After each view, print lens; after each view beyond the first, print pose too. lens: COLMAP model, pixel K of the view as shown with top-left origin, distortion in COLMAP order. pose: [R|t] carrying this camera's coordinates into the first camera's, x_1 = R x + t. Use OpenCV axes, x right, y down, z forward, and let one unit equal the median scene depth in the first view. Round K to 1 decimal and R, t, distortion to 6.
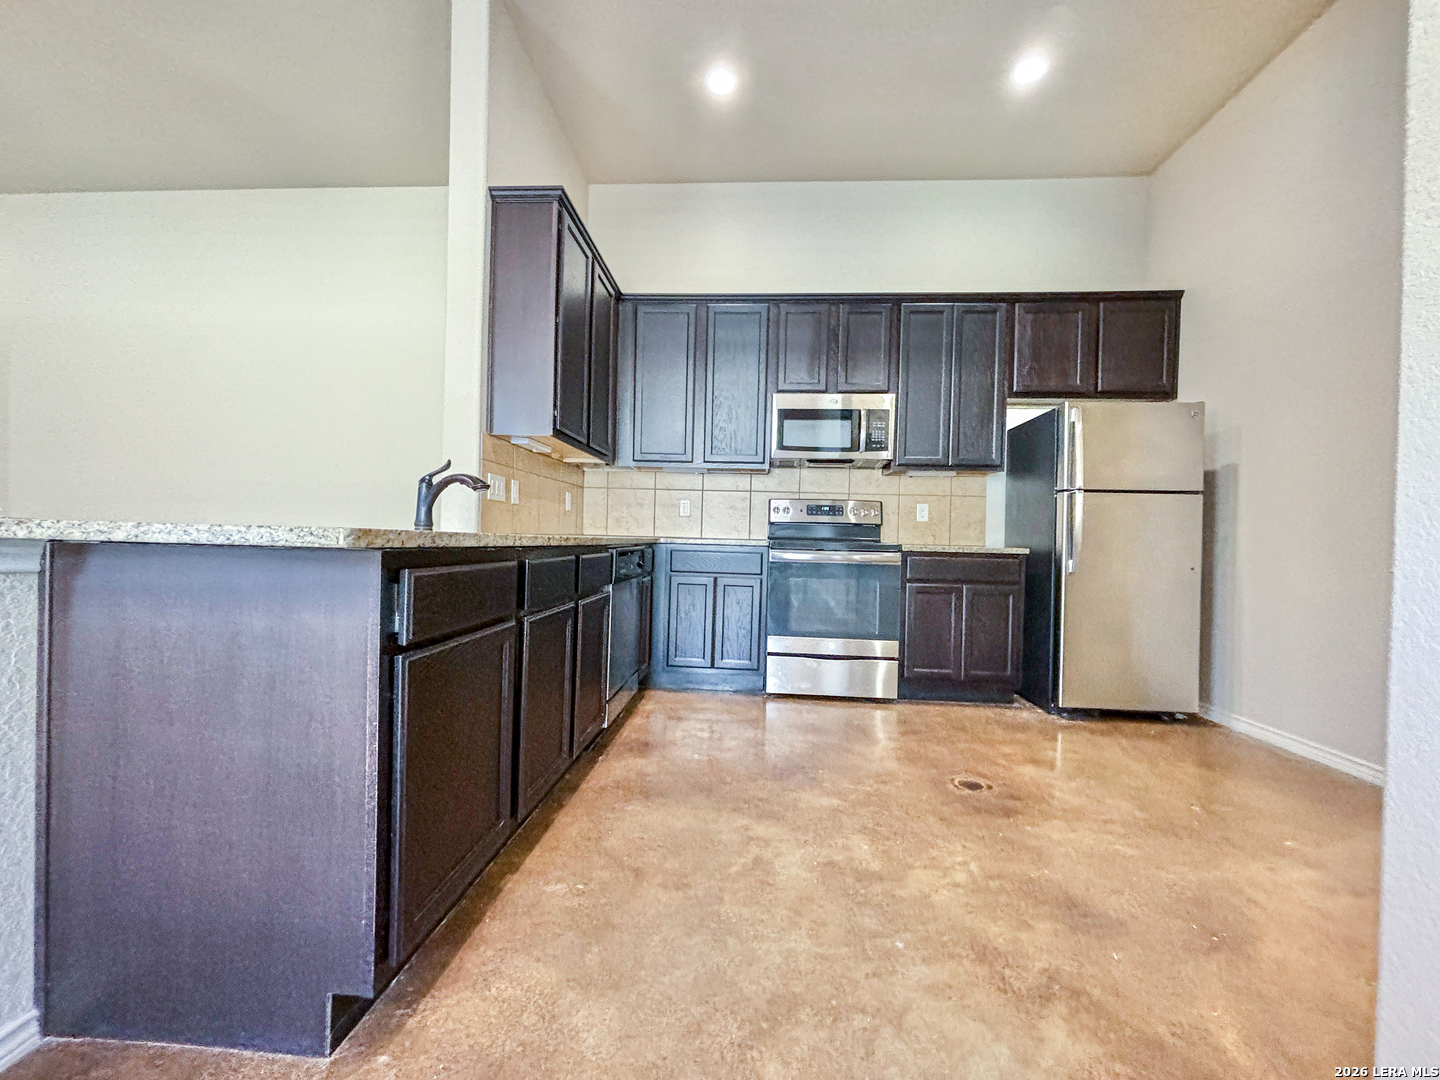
lens RADIAL K [[577.9, 0, 721.8], [0, 577.9, 537.2], [0, 0, 1]] dist [0.001266, 0.000326]
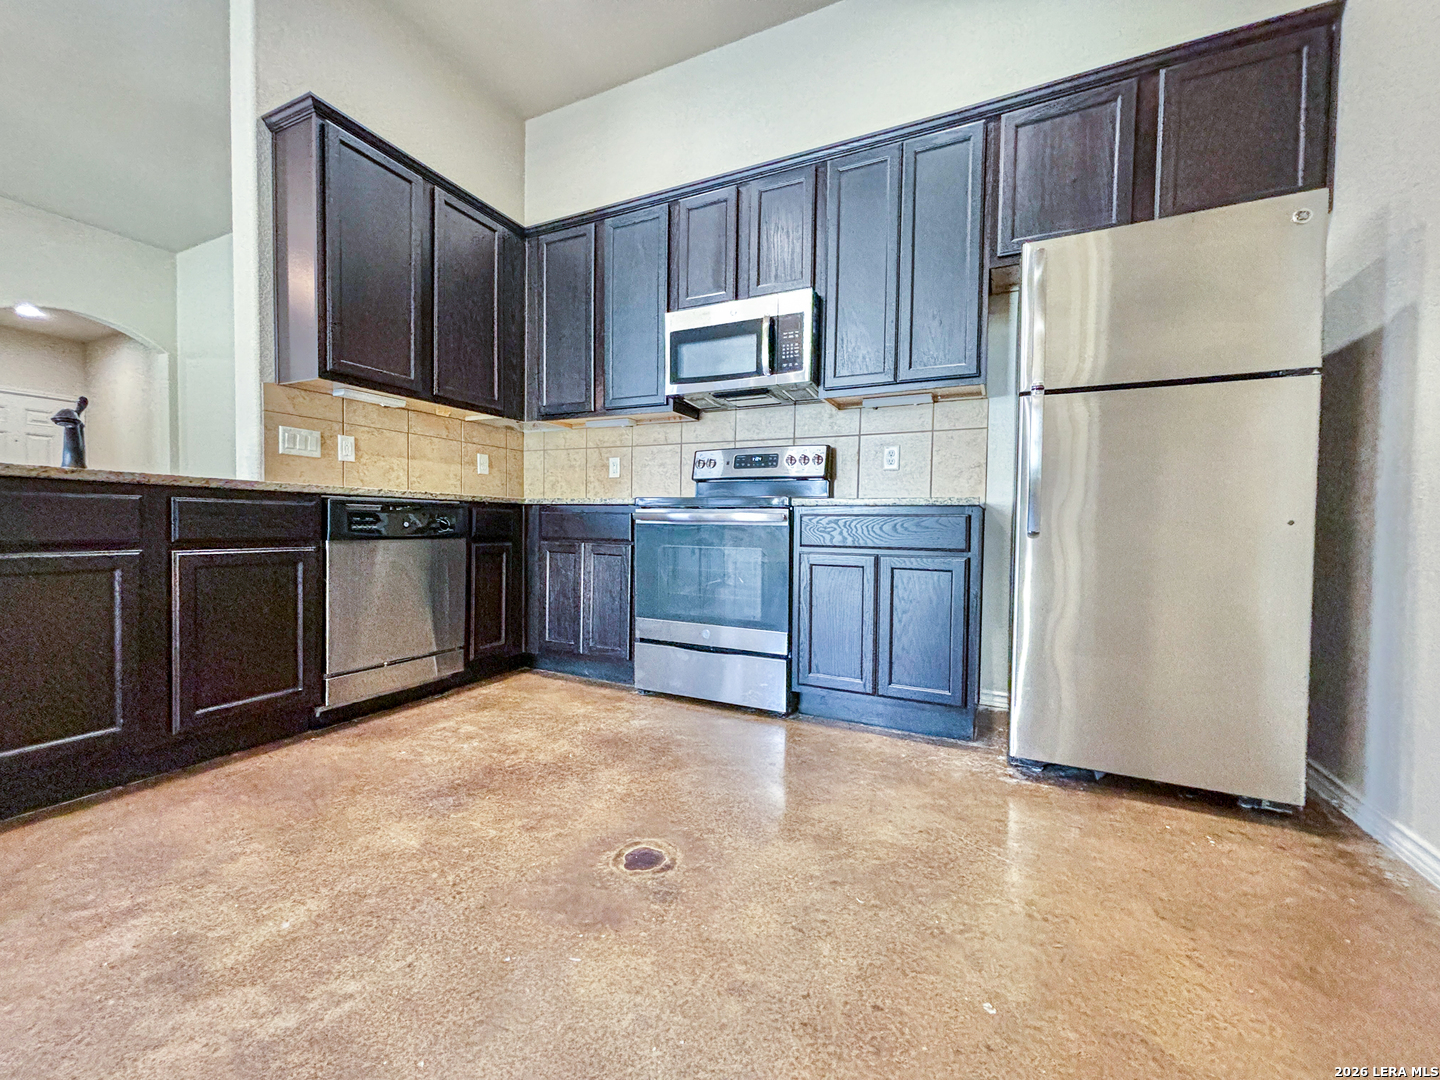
lens RADIAL K [[577.9, 0, 721.8], [0, 577.9, 537.2], [0, 0, 1]] dist [0.001266, 0.000326]
pose [[0.928281, -0.002159, -0.371872, 0.503442], [0.006193, 0.999934, 0.009654, 0.056258], [0.371827, -0.011265, 0.928234, 0.318250]]
